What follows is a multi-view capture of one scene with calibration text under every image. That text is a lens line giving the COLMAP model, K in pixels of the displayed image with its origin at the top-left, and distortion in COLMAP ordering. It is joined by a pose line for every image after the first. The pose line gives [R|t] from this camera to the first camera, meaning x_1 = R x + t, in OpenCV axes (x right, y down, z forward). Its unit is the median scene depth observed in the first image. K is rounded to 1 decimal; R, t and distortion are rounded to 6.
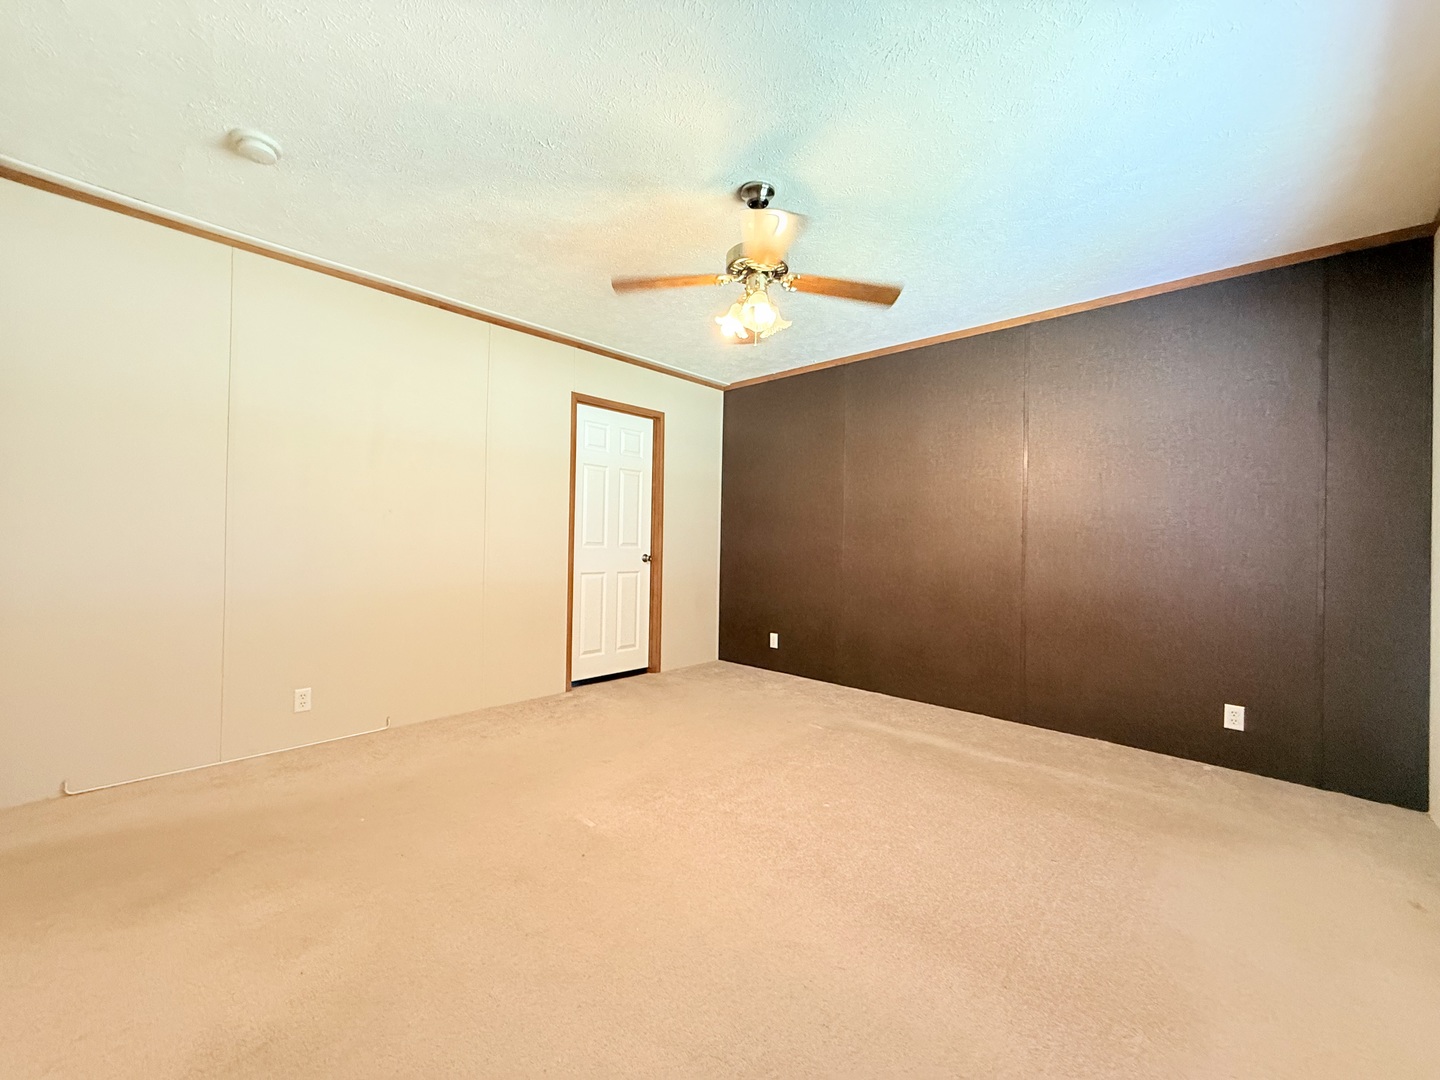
lens RADIAL K [[567.3, 0, 717.5], [0, 567.3, 538.8], [0, 0, 1]] dist [-0.000744, -0.000148]
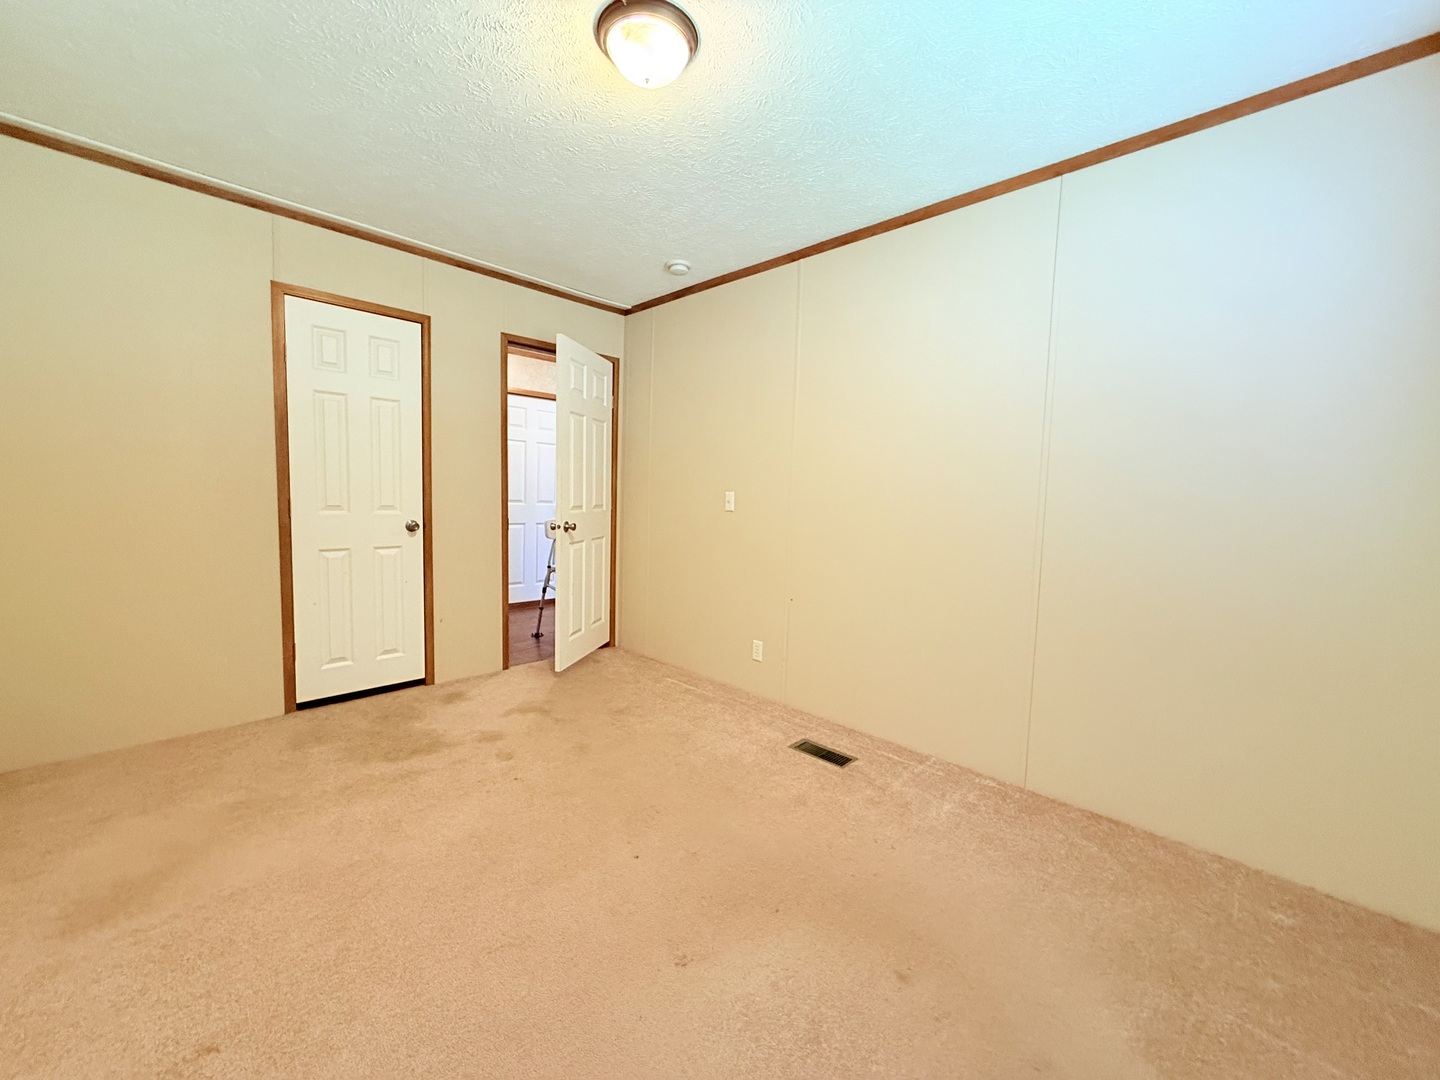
lens RADIAL K [[579.8, 0, 729.4], [0, 579.8, 530.2], [0, 0, 1]] dist [-0.001036, -0.000202]
pose [[0.999965, -0.005681, -0.006098, 0.270239], [0.005973, 0.998778, 0.049058, 0.005749], [0.005811, -0.049092, 0.998777, 0.283331]]
